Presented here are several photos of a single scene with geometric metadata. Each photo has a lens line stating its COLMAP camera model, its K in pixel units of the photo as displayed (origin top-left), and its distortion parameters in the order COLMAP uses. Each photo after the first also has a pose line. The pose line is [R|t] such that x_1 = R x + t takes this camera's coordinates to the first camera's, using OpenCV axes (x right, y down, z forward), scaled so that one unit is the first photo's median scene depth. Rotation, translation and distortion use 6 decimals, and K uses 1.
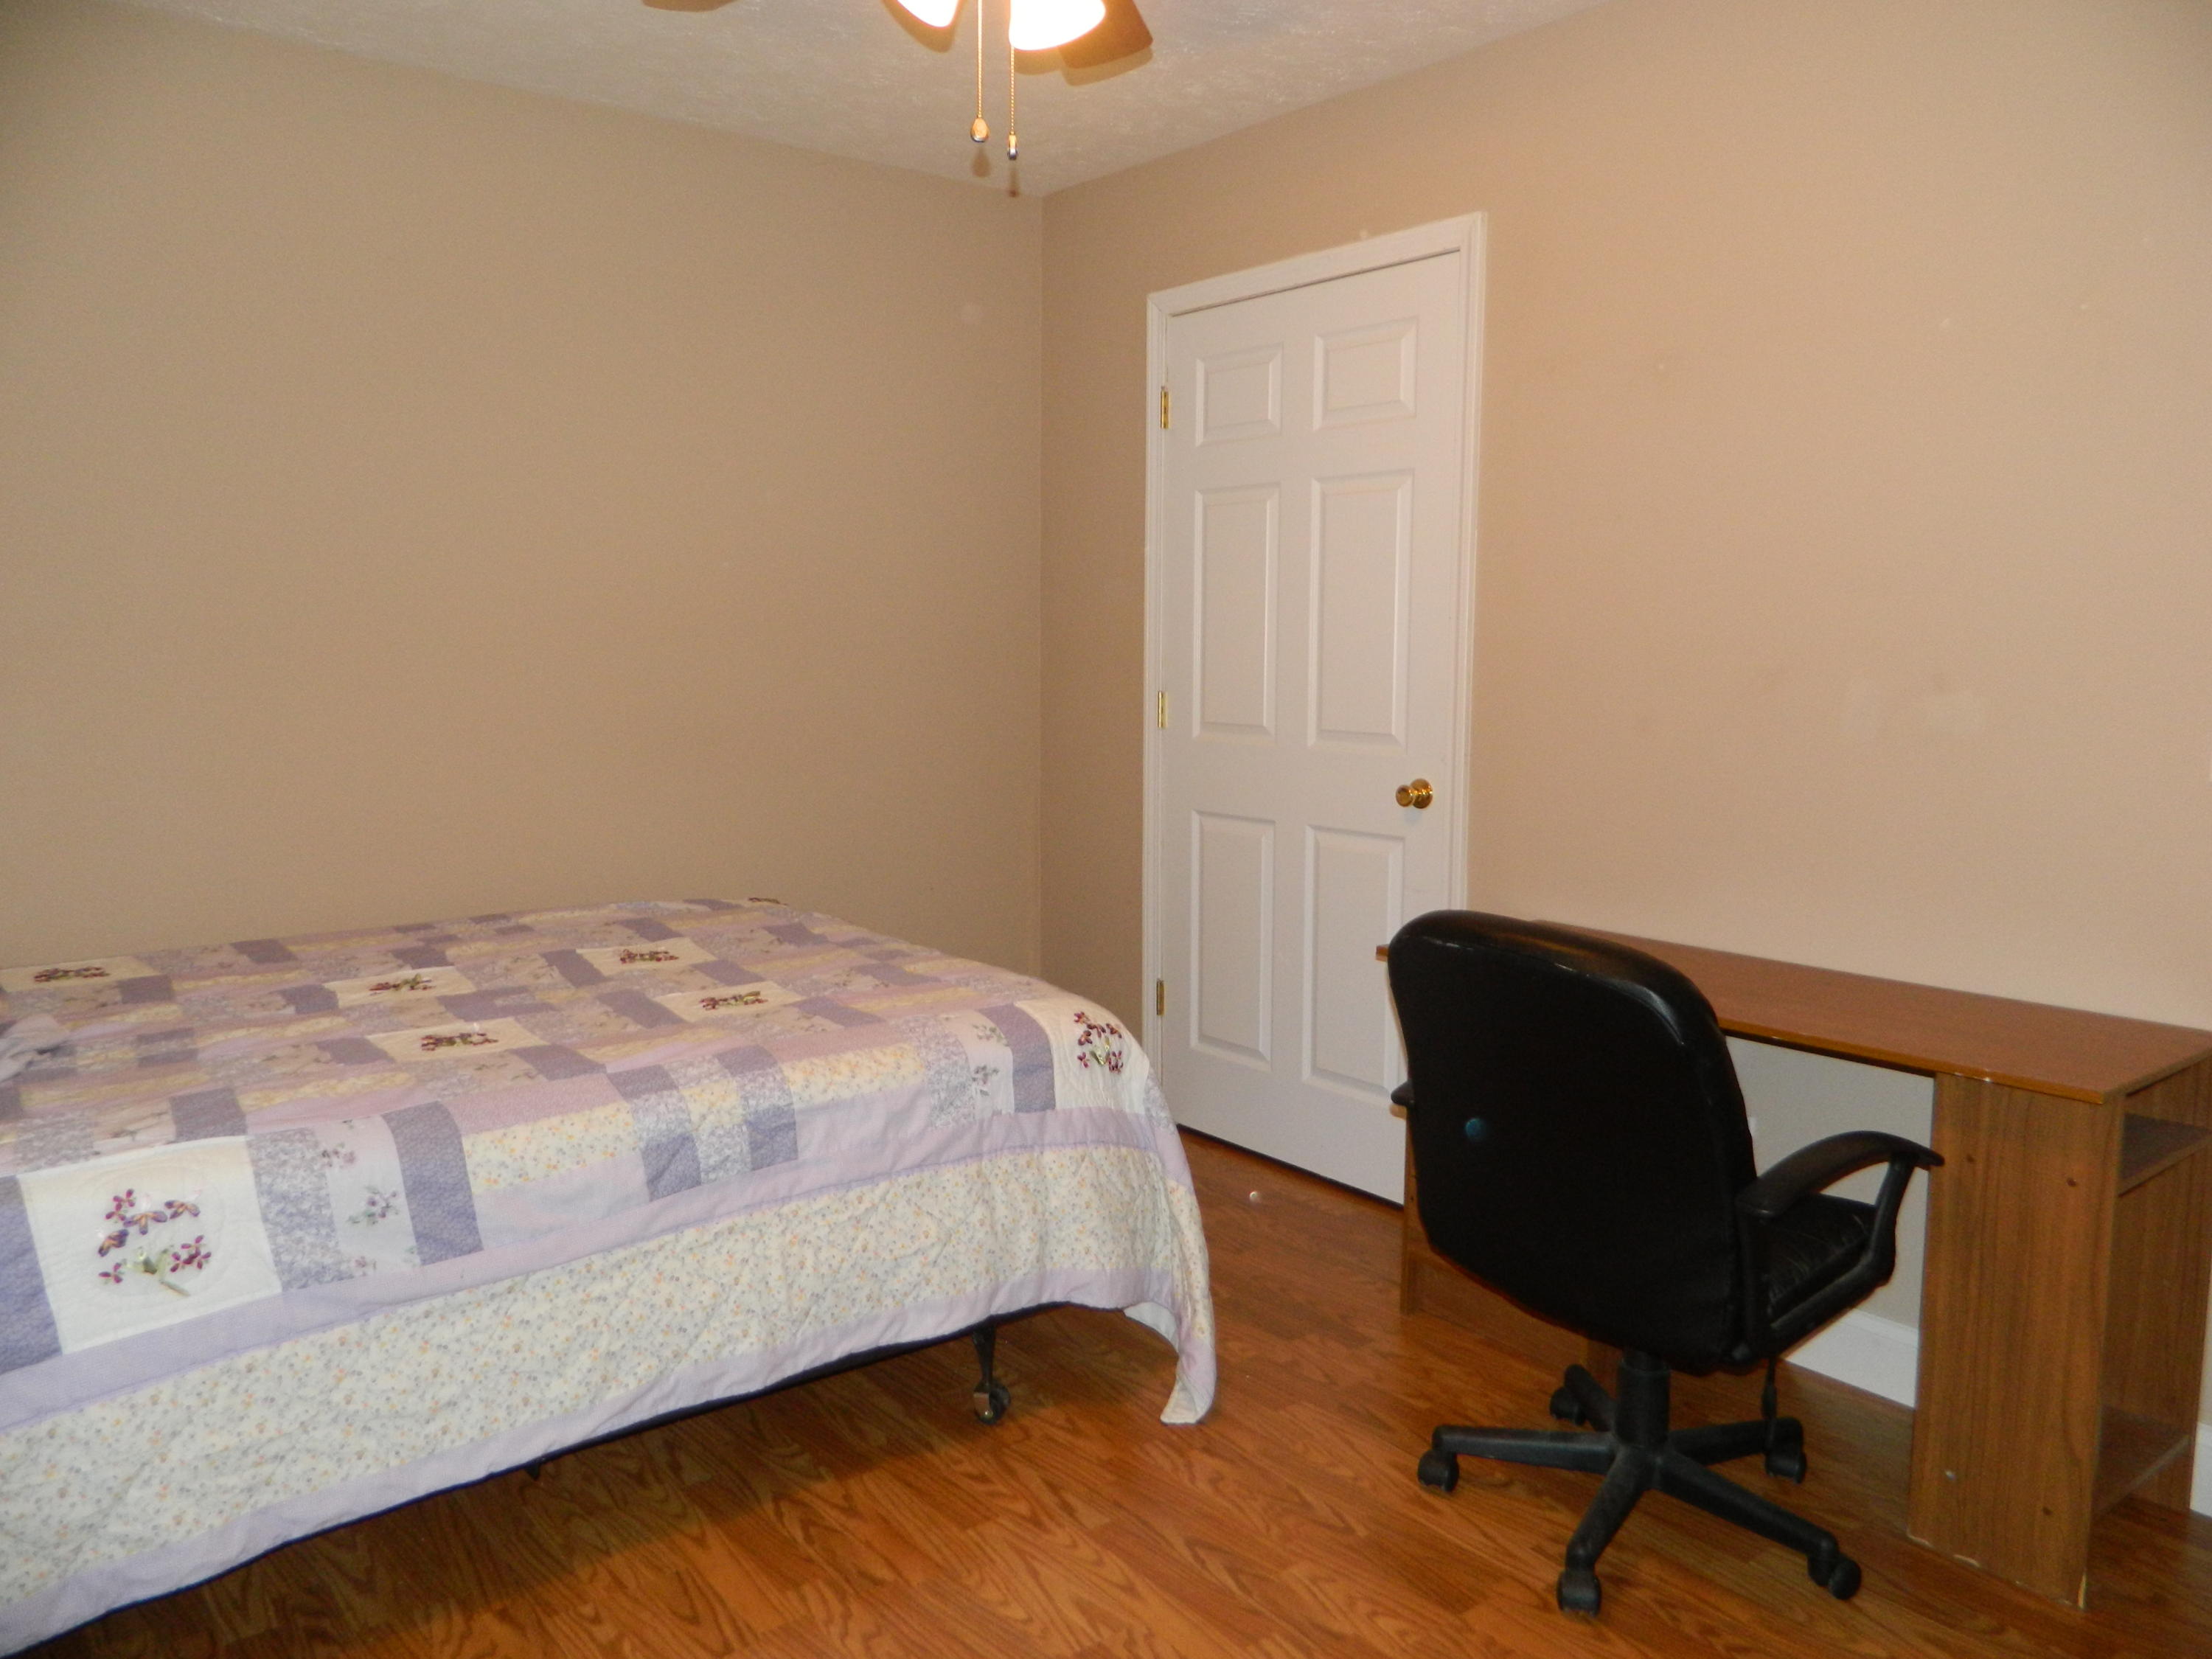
lens RADIAL K [[1601.7, 0, 1106.0], [0, 1601.7, 829.5], [0, 0, 1]] dist [-0.000240, 0.004531]
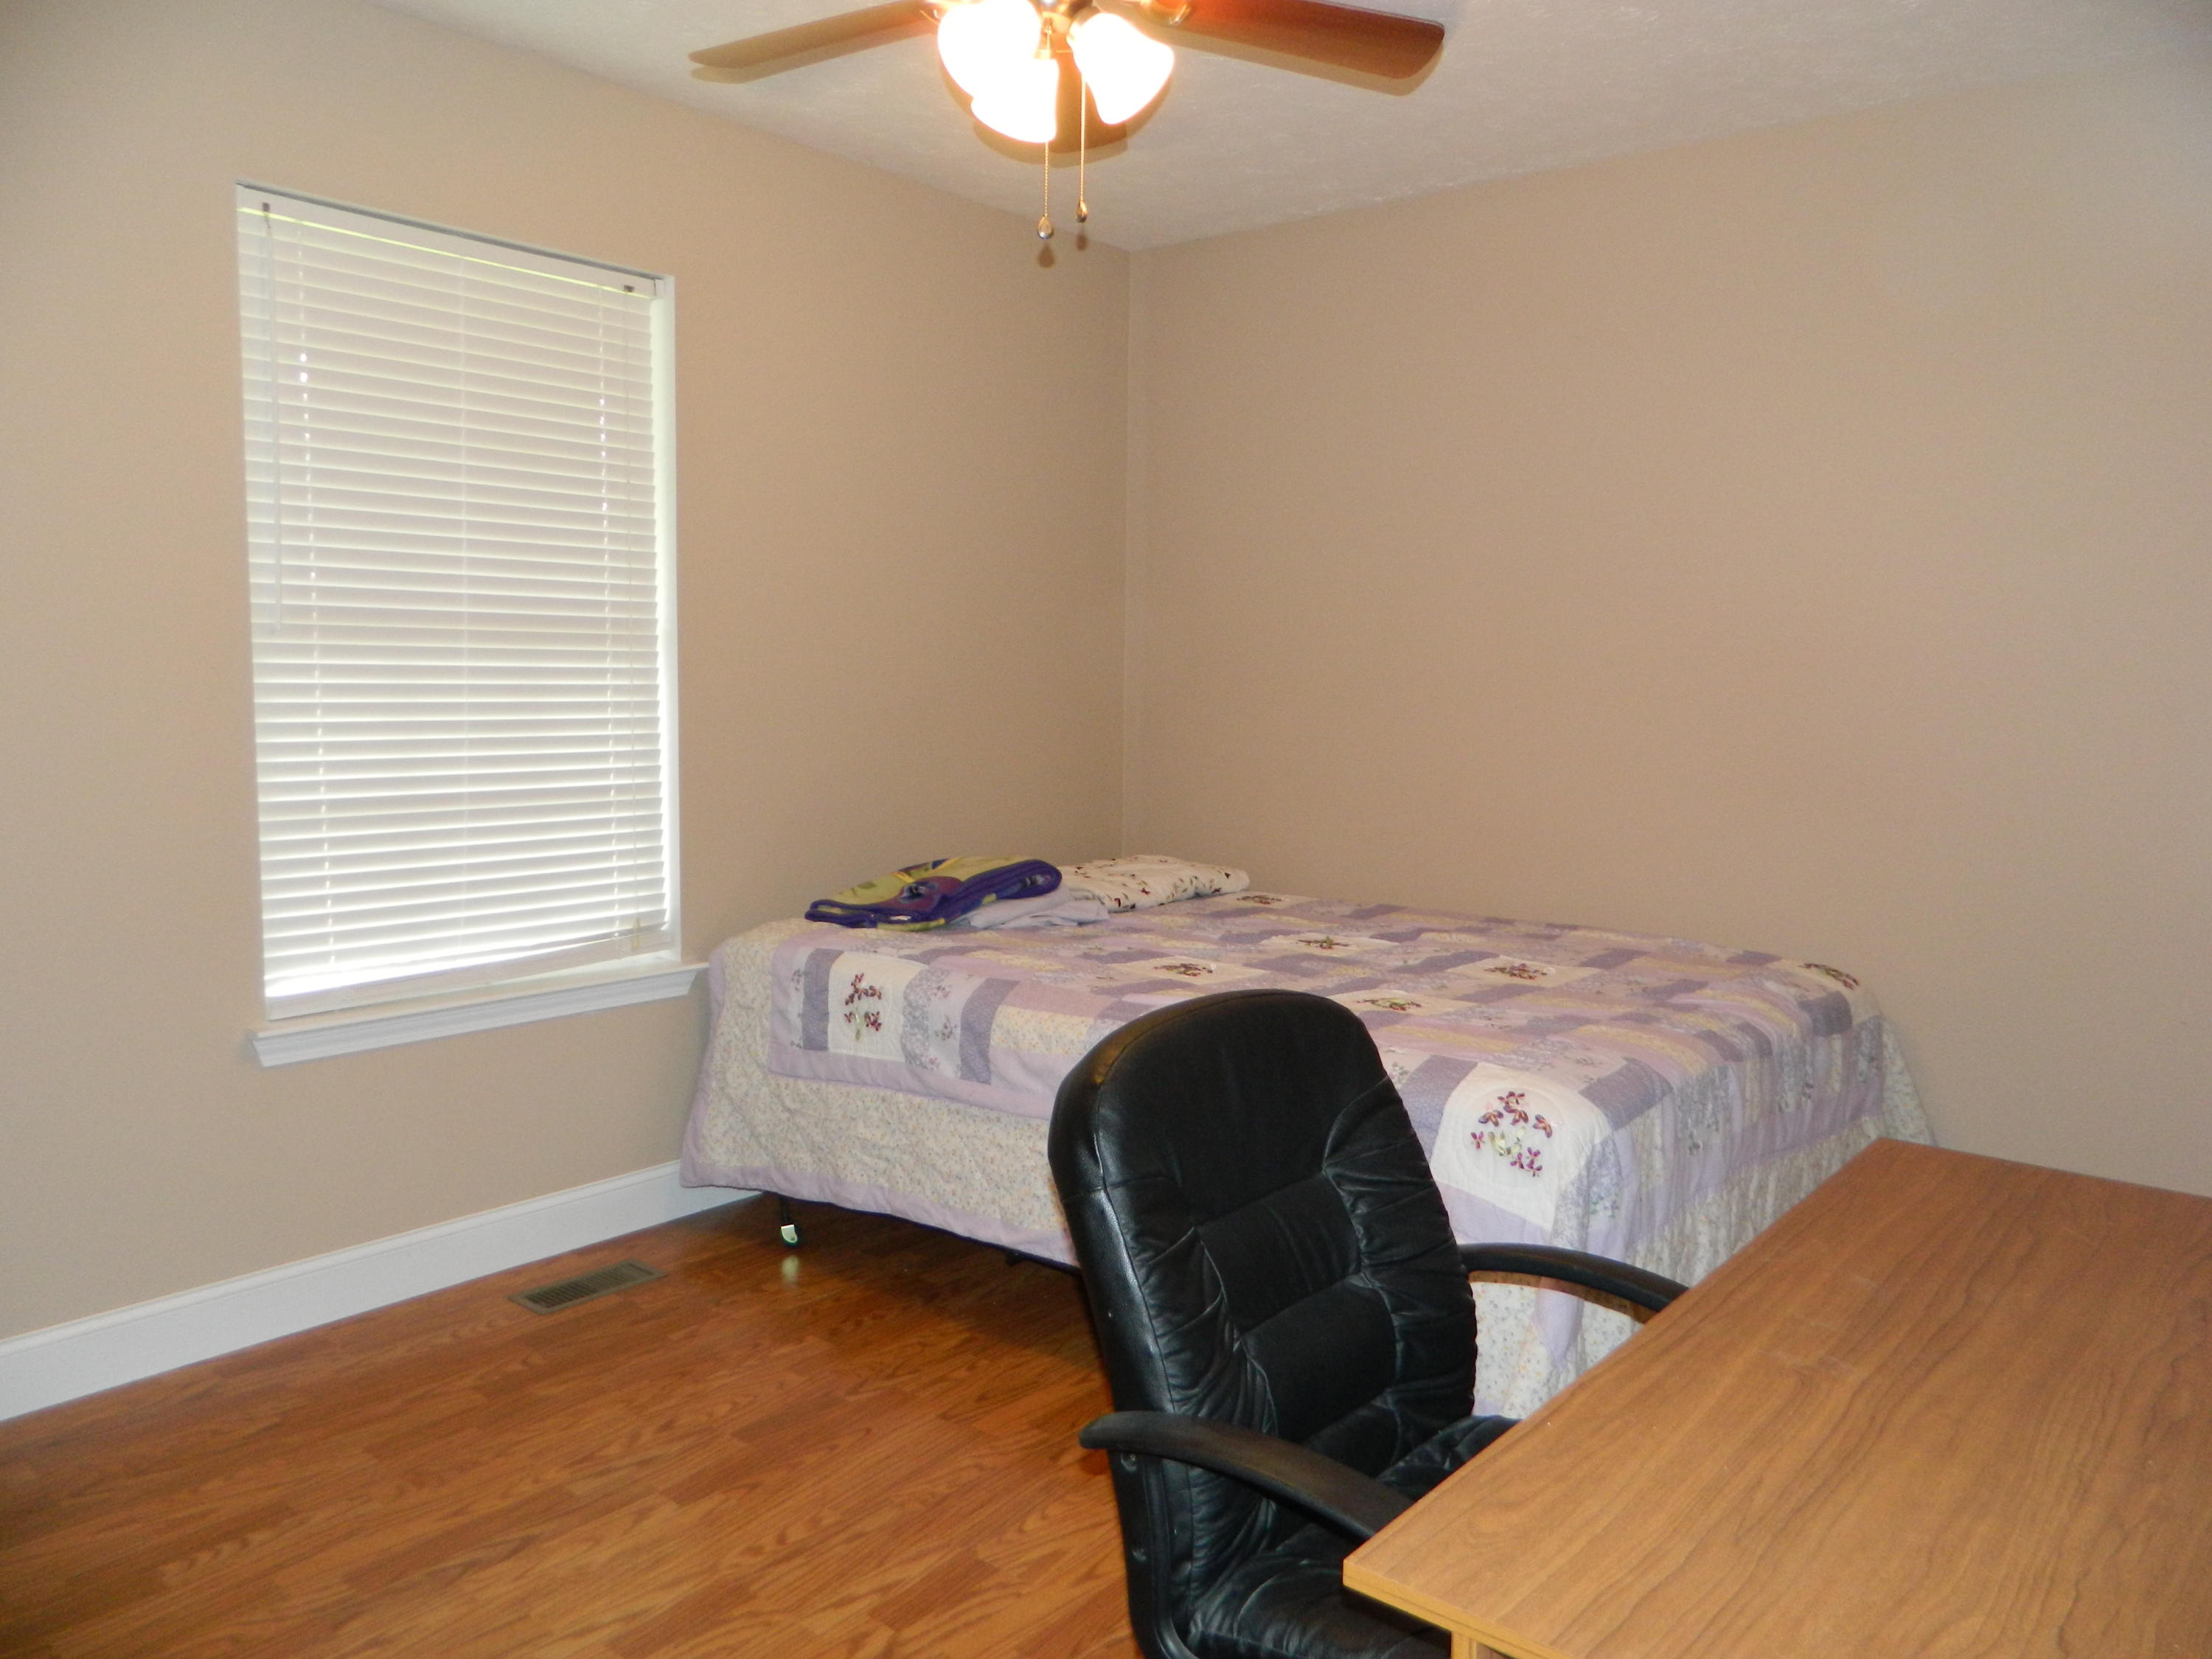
lens RADIAL K [[1668.2, 0, 1064.5], [0, 1668.2, 842.7], [0, 0, 1]] dist [0.002382, 0.002641]
pose [[0.167883, 0.098995, -0.980824, 1.104697], [-0.123696, 0.989197, 0.078668, -0.079881], [0.978016, 0.108117, 0.178315, 0.807256]]
